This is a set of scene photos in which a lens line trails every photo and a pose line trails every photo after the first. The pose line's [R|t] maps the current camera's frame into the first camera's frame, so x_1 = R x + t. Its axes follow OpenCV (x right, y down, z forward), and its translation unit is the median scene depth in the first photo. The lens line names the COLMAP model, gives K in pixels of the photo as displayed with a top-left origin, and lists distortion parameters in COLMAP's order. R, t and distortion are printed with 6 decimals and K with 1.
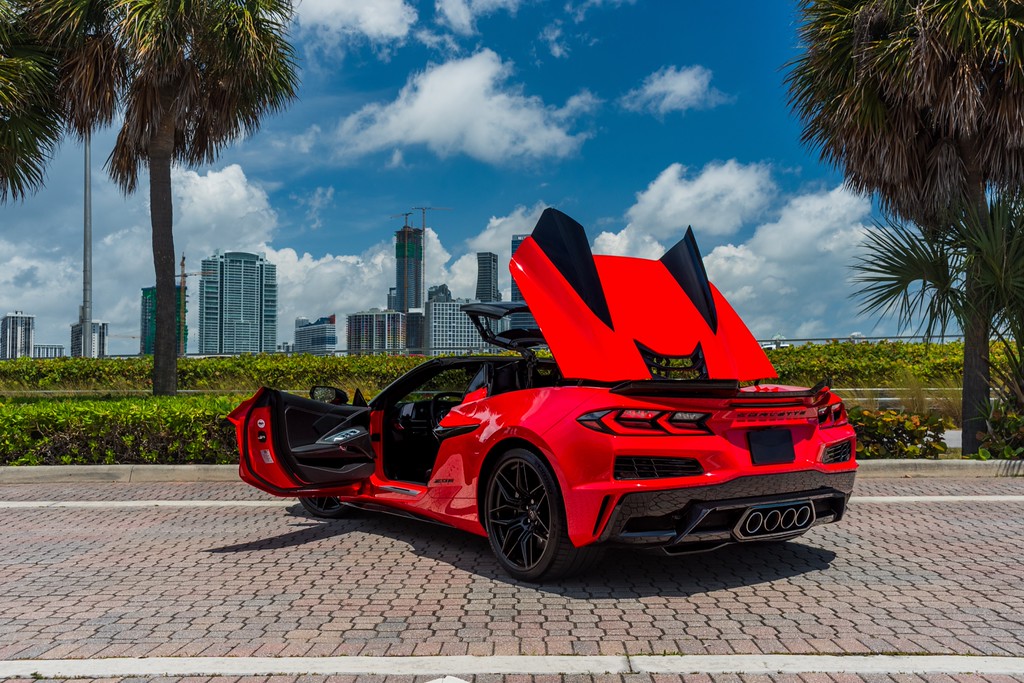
lens RADIAL K [[947.3, 0, 514.9], [0, 947.3, 353.2], [0, 0, 1]] dist [-0.029984, 0.140404]
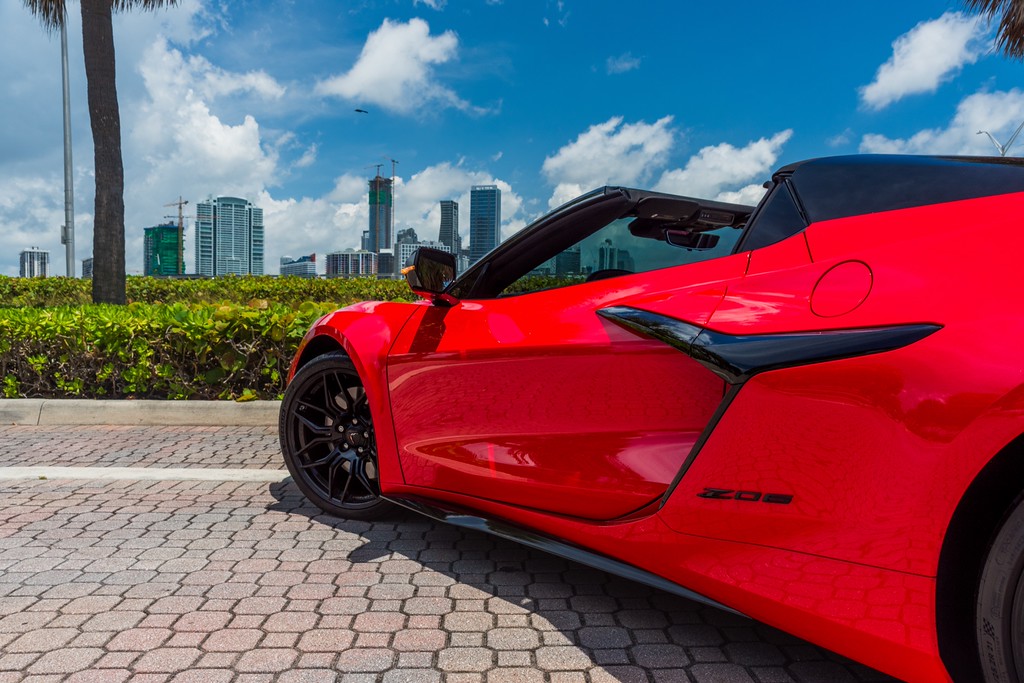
lens RADIAL K [[822.0, 0, 510.3], [0, 822.0, 353.9], [0, 0, 1]] dist [-0.090062, 0.128515]
pose [[0.998877, 0.009214, 0.046469, -0.097800], [-0.012806, 0.996902, 0.077603, 0.036444], [-0.045610, -0.078111, 0.995901, 0.412919]]
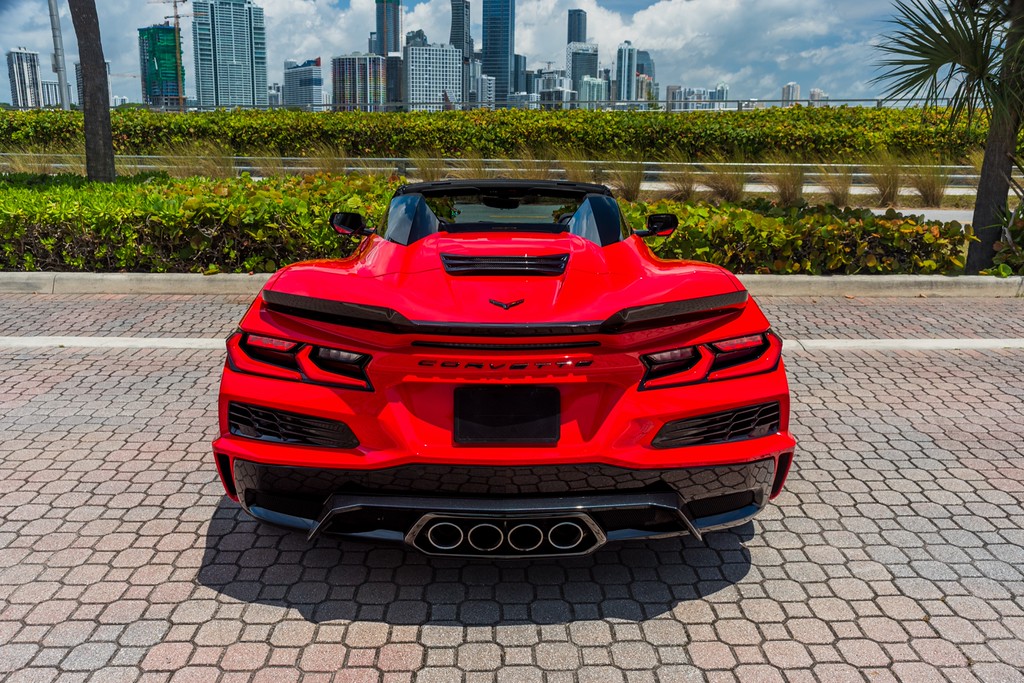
lens RADIAL K [[832.5, 0, 510.4], [0, 832.5, 310.5], [0, 0, 1]] dist [-0.071533, 0.135732]
pose [[0.999454, 0.007447, 0.032201, -0.004758], [-0.015283, 0.968000, 0.250486, -0.047172], [-0.029305, -0.250841, 0.967585, 0.237025]]
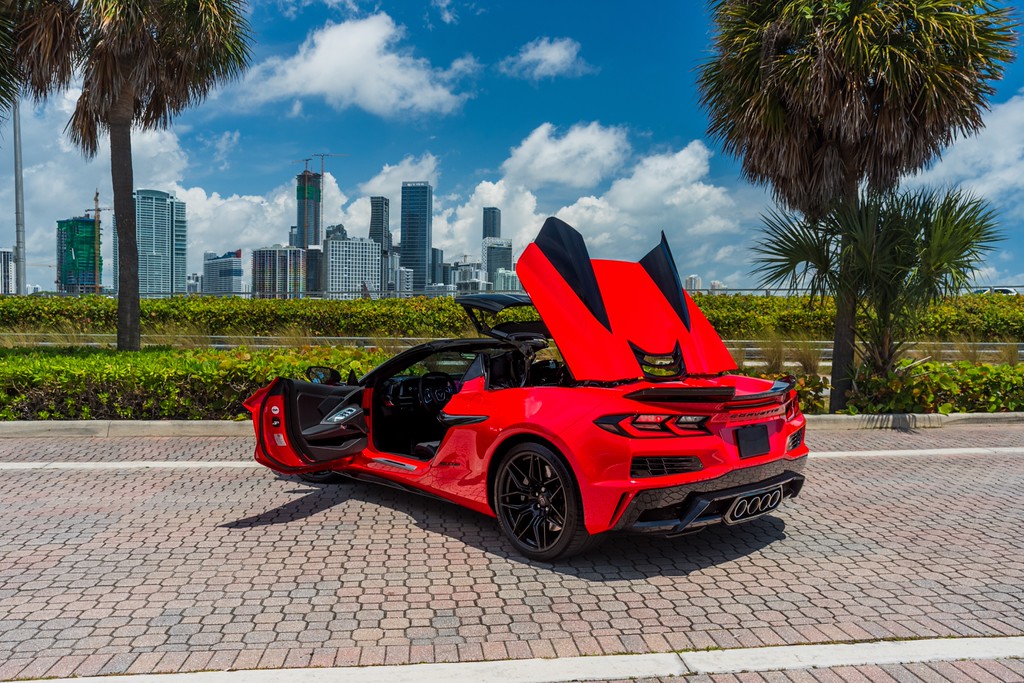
lens RADIAL K [[826.1, 0, 515.2], [0, 826.1, 356.5], [0, 0, 1]] dist [-0.079944, 0.122641]
pose [[0.990837, 0.007613, 0.134851, -0.074033], [-0.018775, 0.996480, 0.081701, -0.039092], [-0.133754, -0.083484, 0.987492, 0.032113]]
